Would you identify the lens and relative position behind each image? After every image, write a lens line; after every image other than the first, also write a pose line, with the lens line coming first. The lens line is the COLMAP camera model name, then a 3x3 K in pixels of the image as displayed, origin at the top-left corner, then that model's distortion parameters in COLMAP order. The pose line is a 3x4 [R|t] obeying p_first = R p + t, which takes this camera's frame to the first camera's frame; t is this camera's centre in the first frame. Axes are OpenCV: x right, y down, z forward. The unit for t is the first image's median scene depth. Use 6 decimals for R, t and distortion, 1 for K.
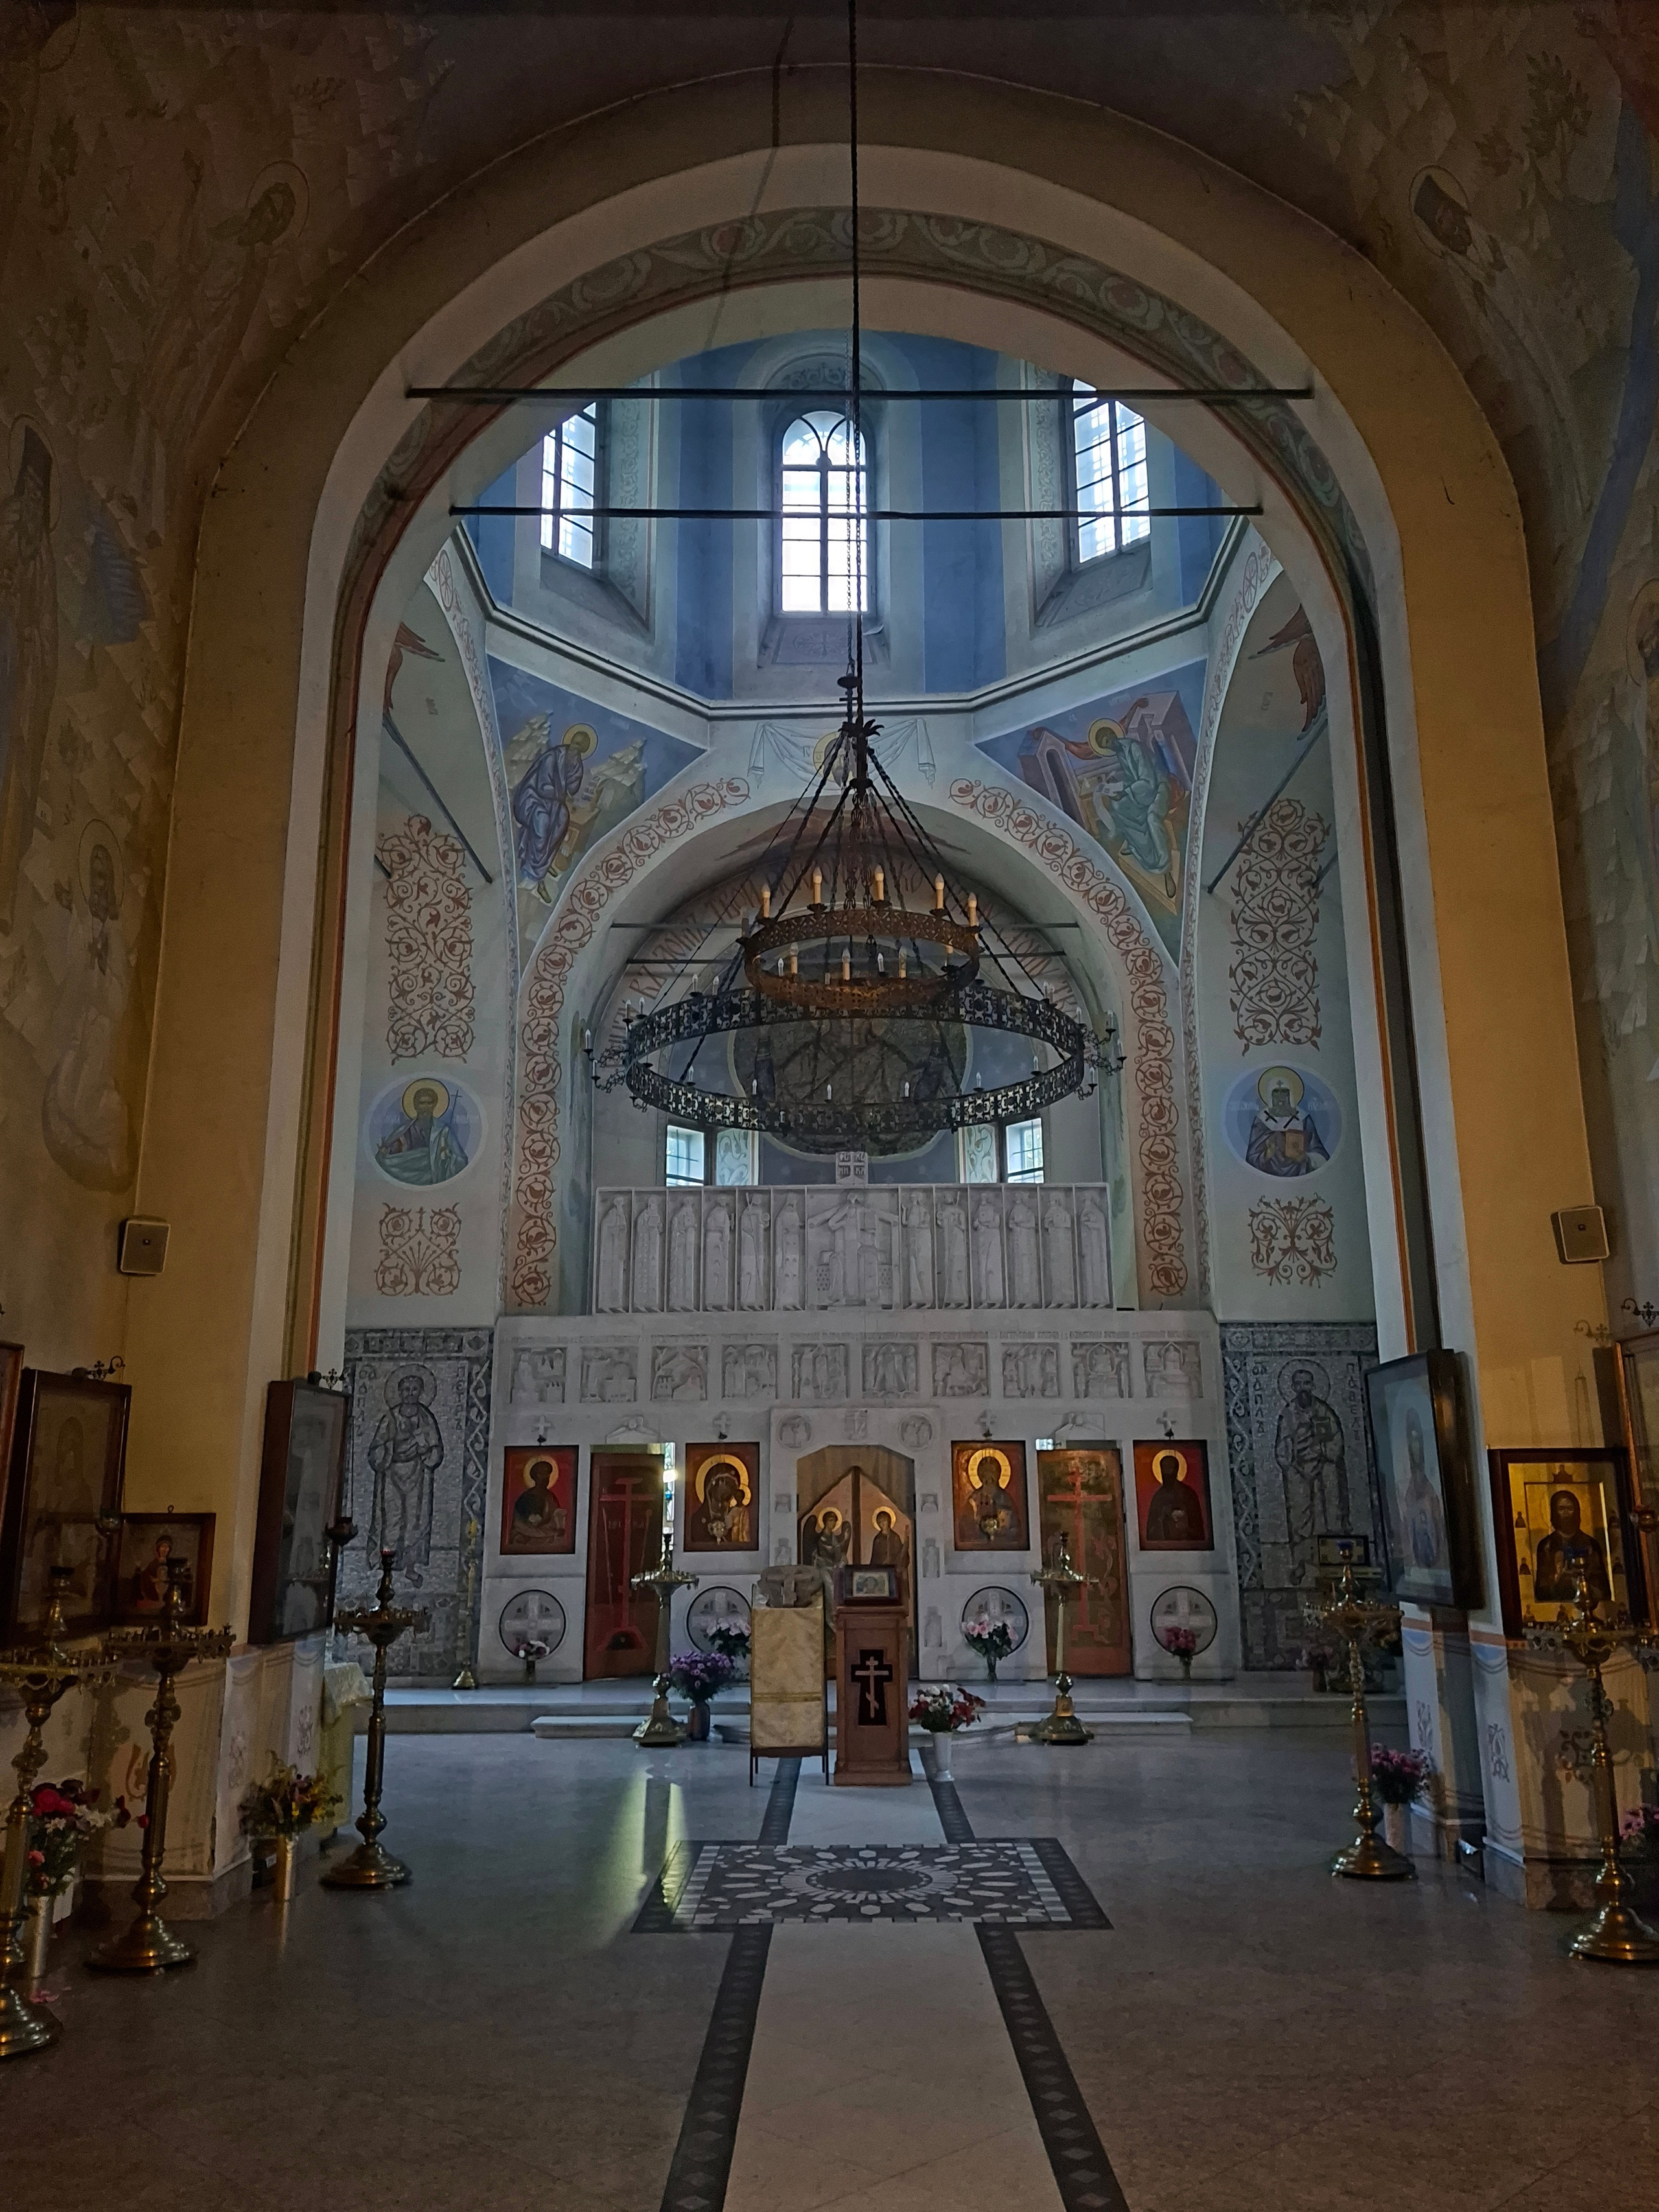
lens RADIAL K [[1624.3, 0, 829.5], [0, 1624.3, 1106.0], [0, 0, 1]] dist [0.200945, -0.410338]
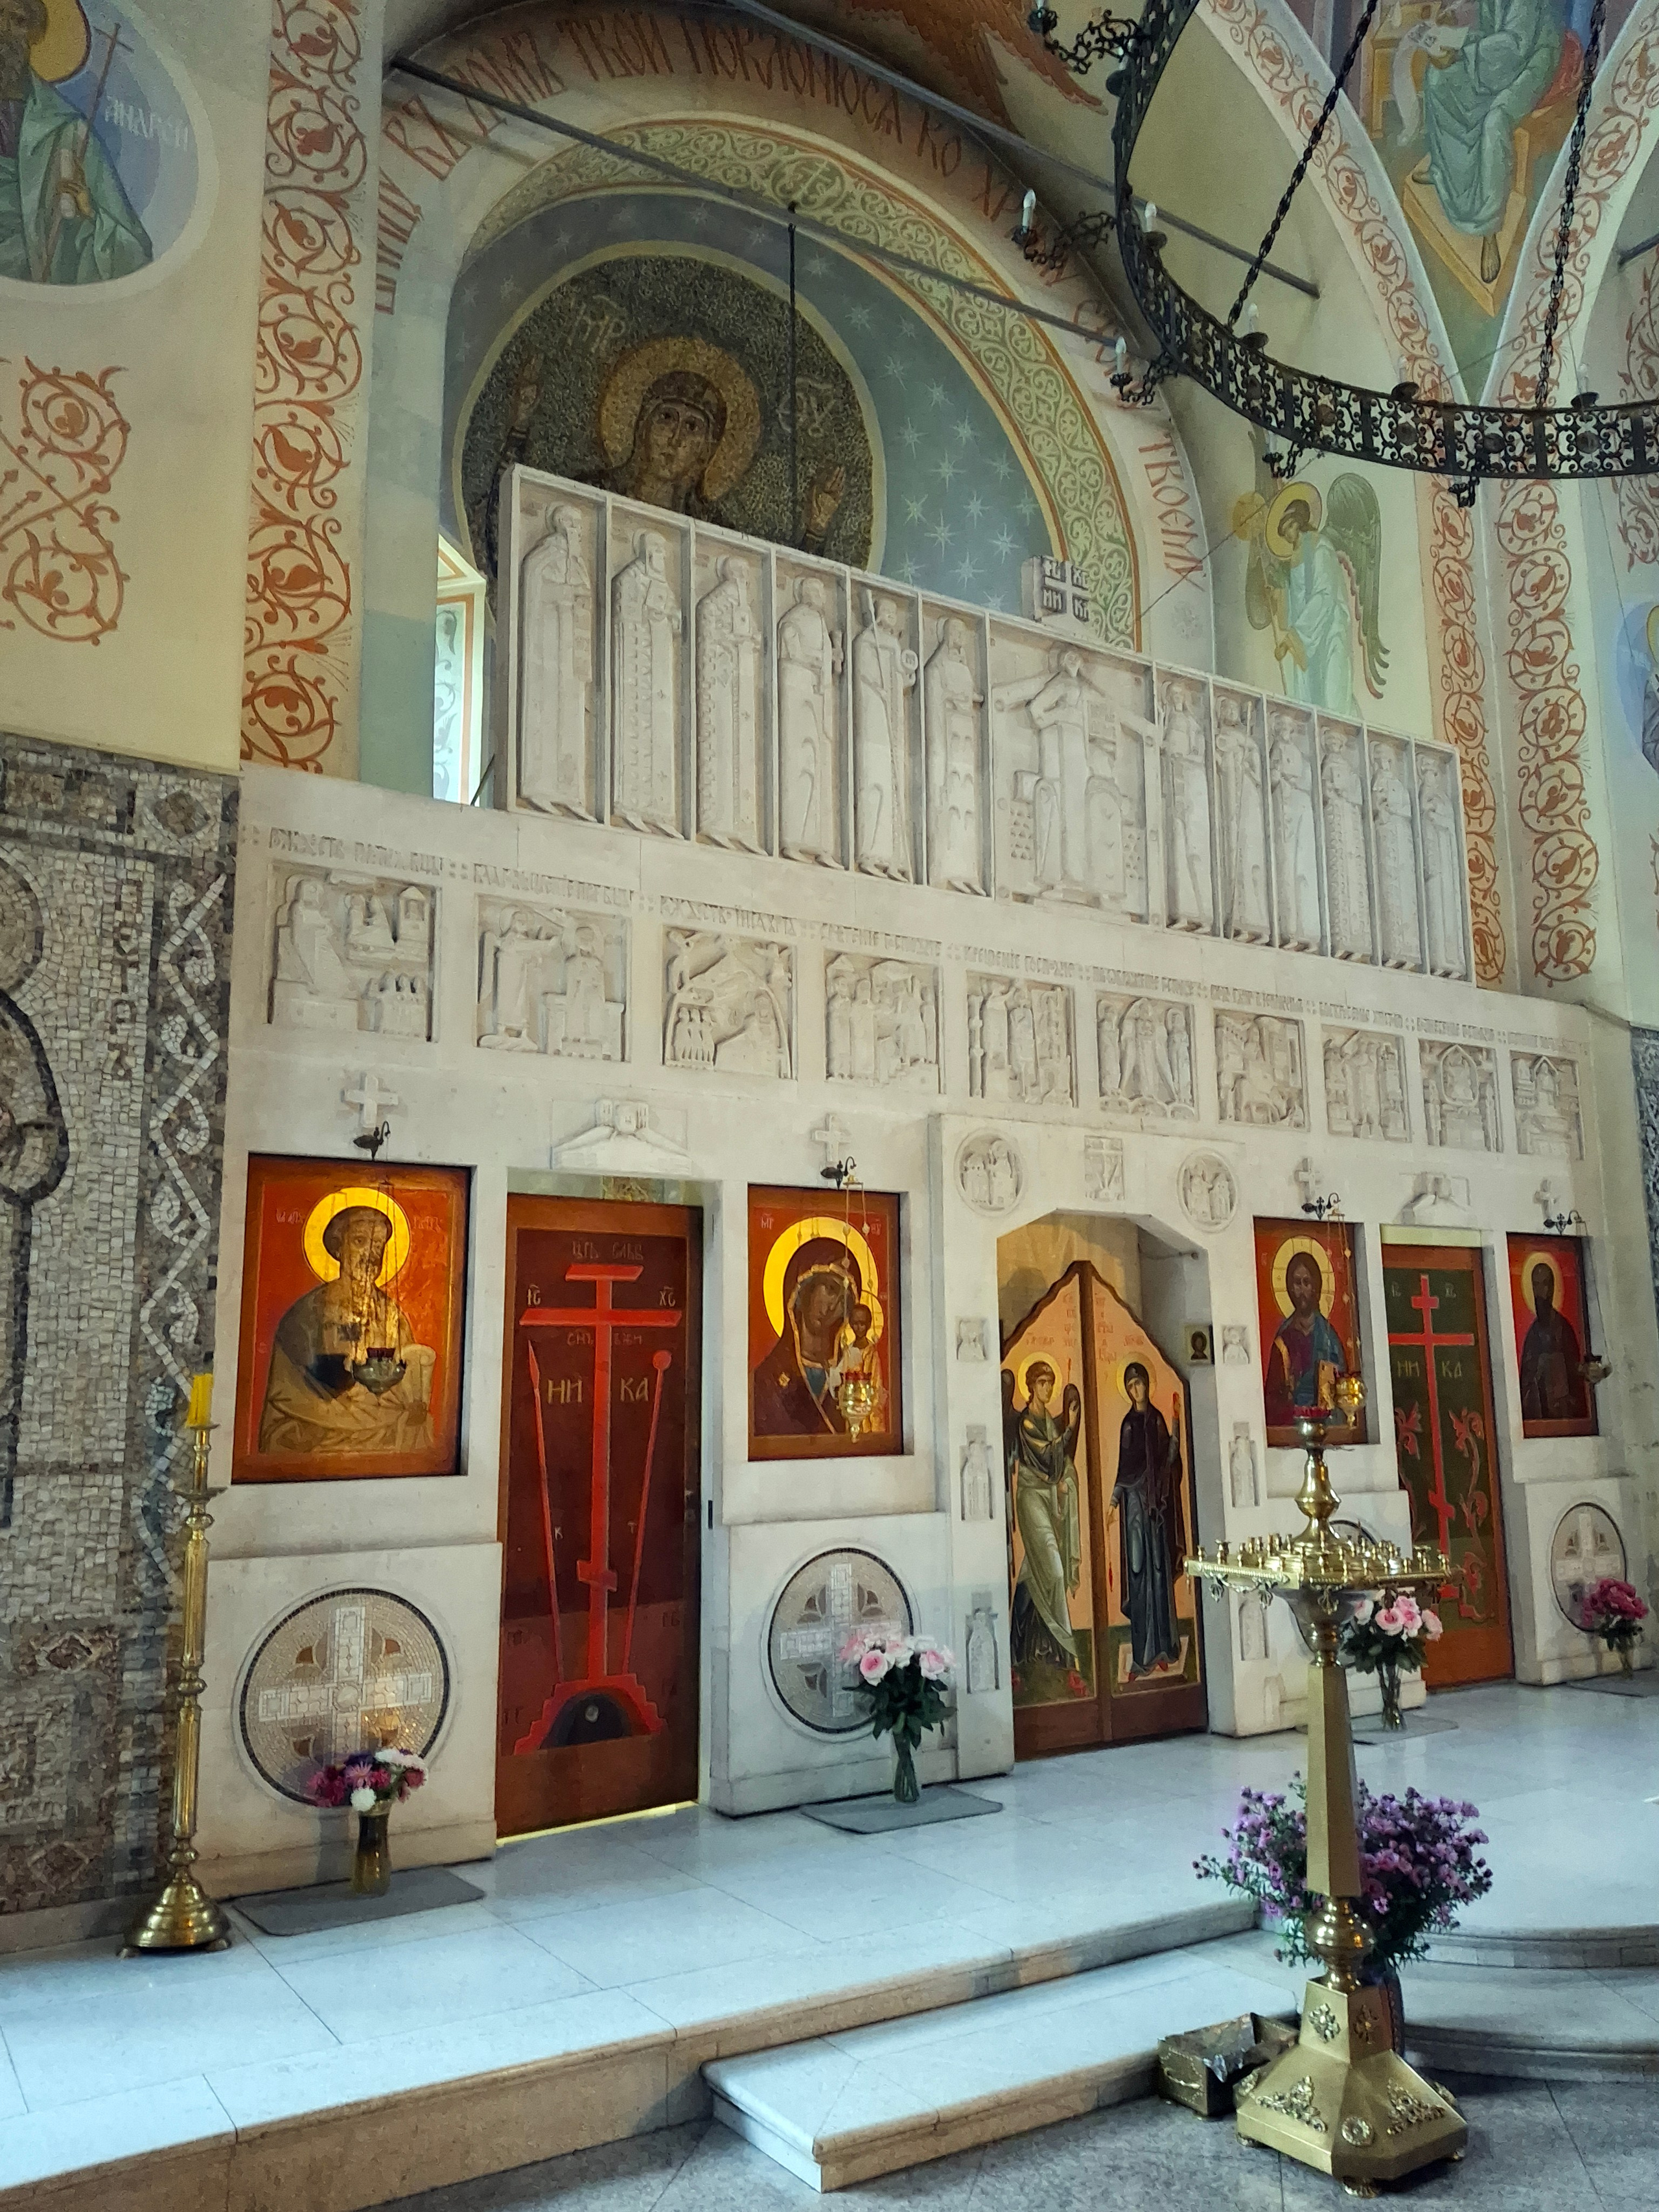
lens RADIAL K [[1624.3, 0, 829.5], [0, 1624.3, 1106.0], [0, 0, 1]] dist [0.200945, -0.410338]
pose [[0.839520, 0.090918, 0.535668, -0.273203], [-0.125119, 0.991753, 0.027763, 0.173651], [-0.528726, -0.090330, 0.843972, 0.666755]]
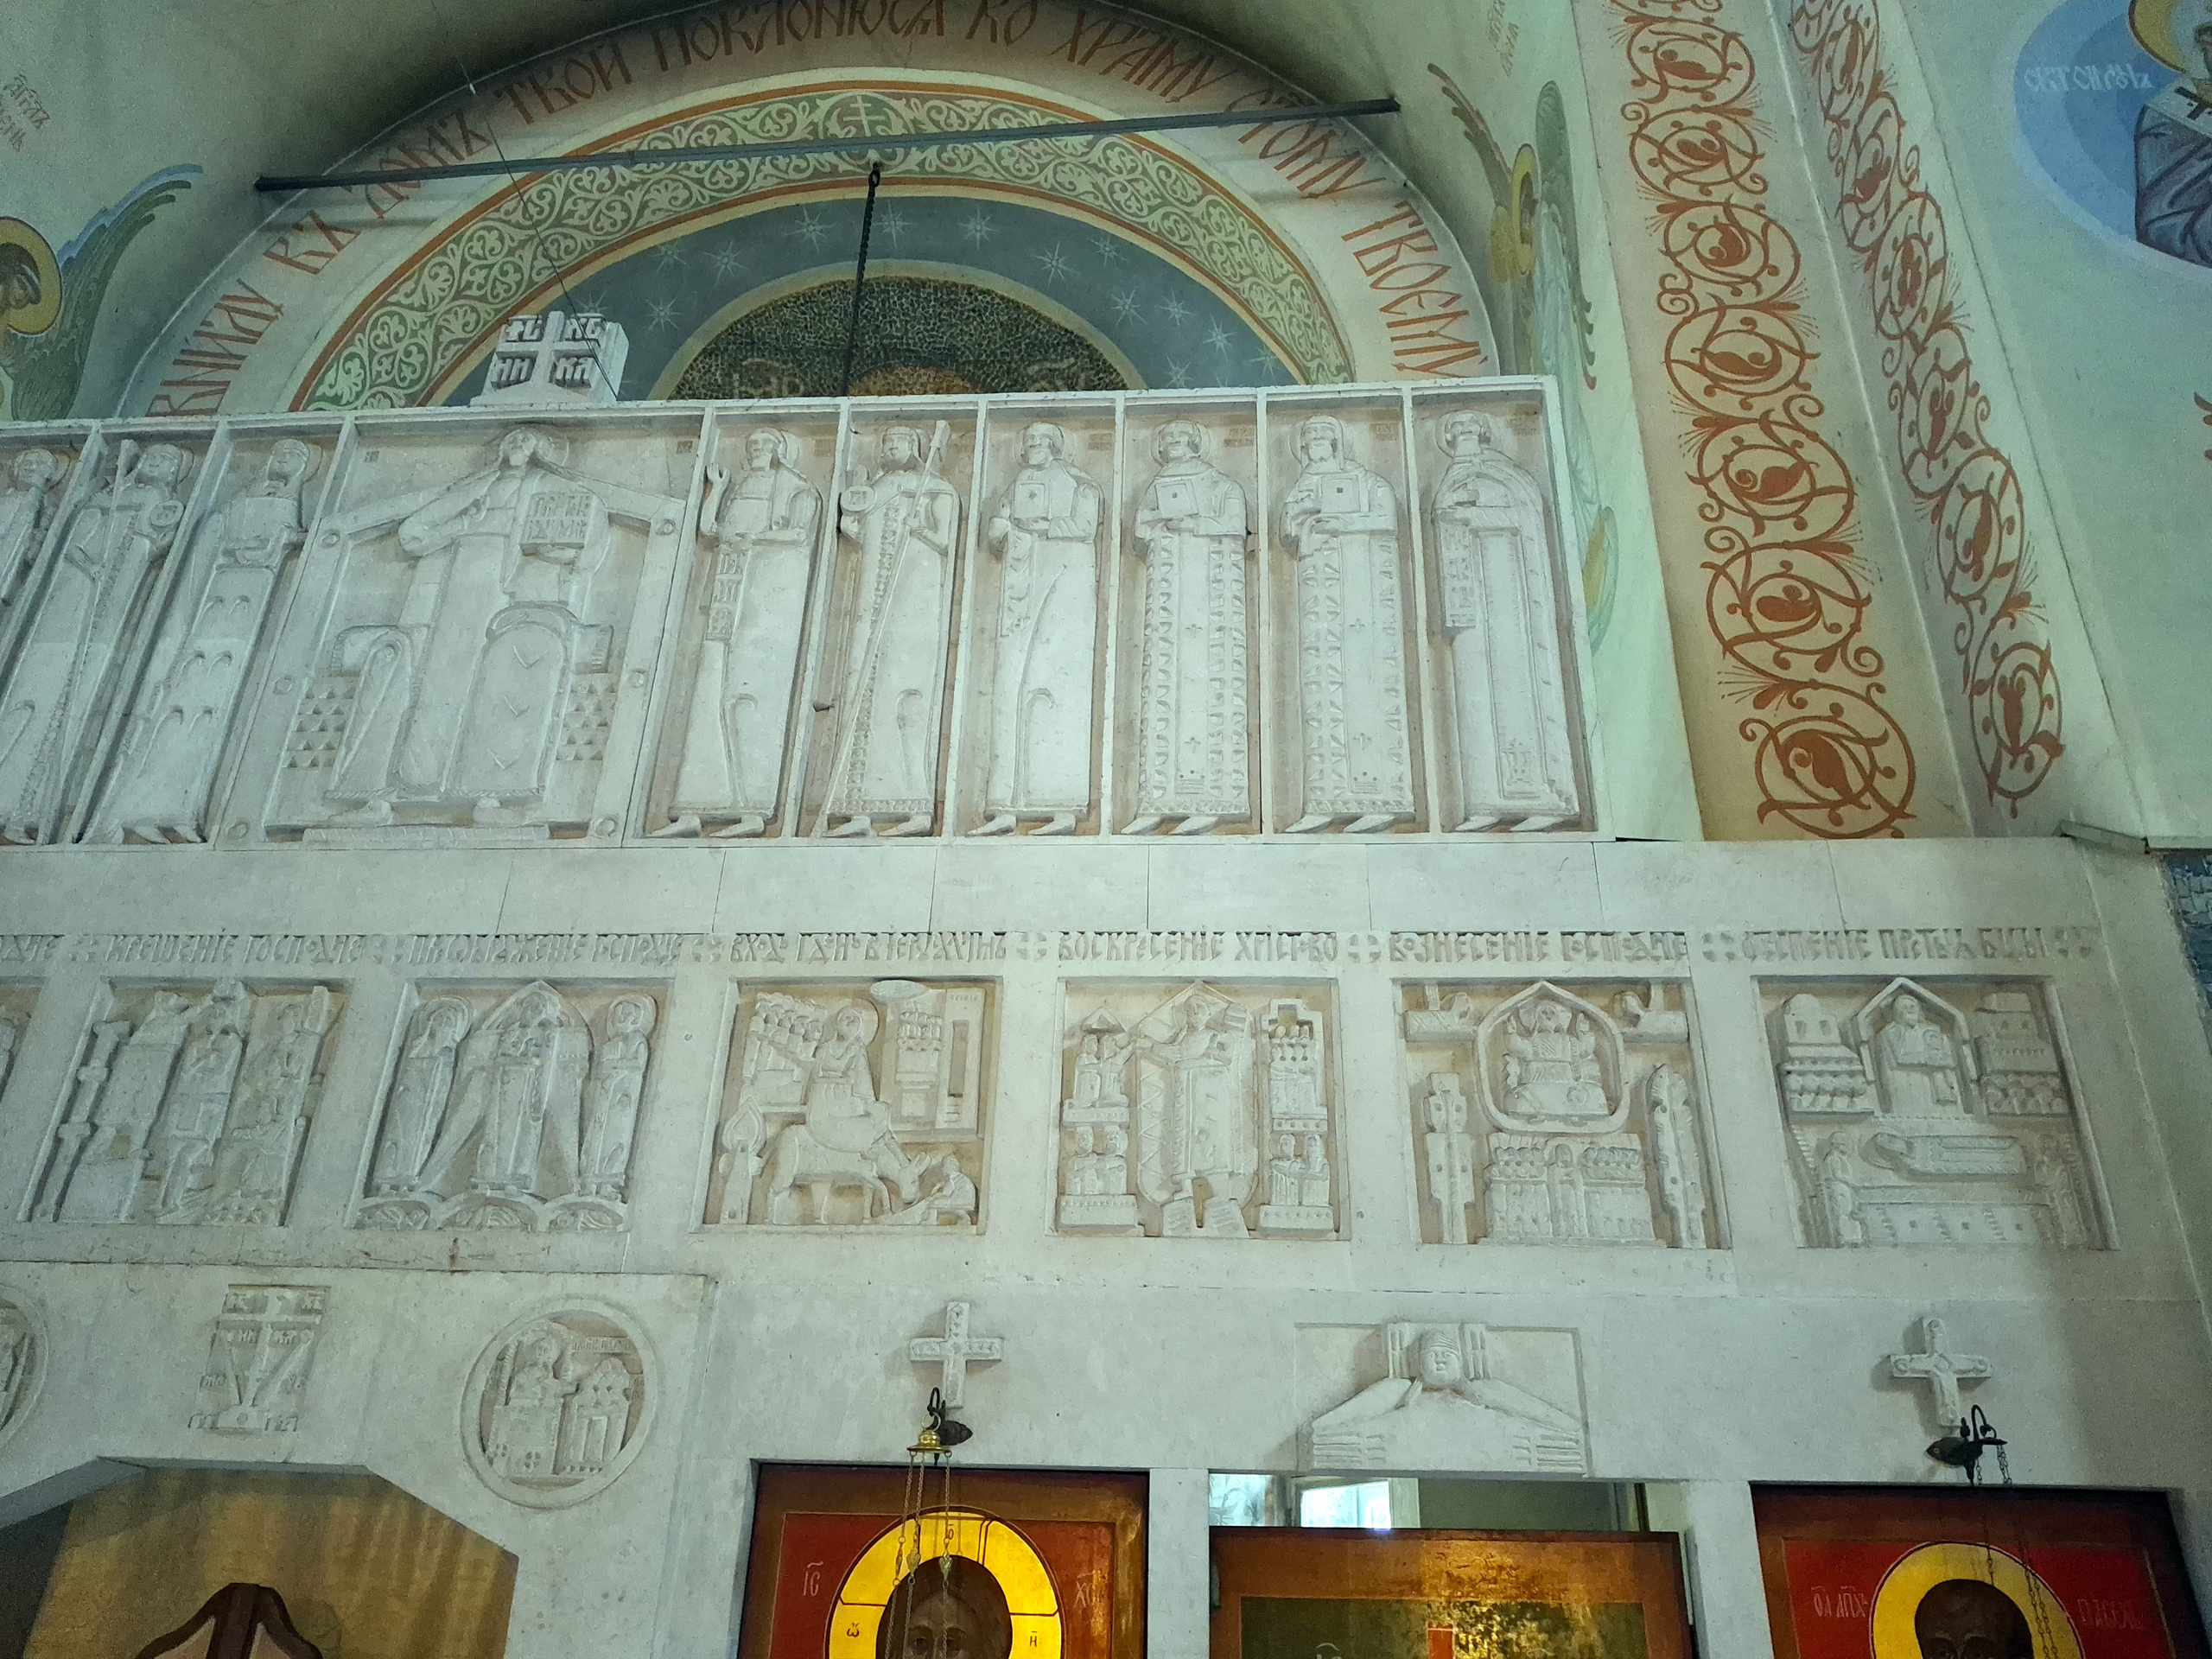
lens RADIAL K [[1691.3, 0, 1090.8], [0, 1691.3, 794.9], [0, 0, 1]] dist [0.126406, -0.253444]
pose [[0.996886, 0.004066, -0.078748, 0.125965], [-0.025377, 0.962083, -0.271574, 0.181554], [0.074658, 0.272727, 0.959190, 0.786428]]
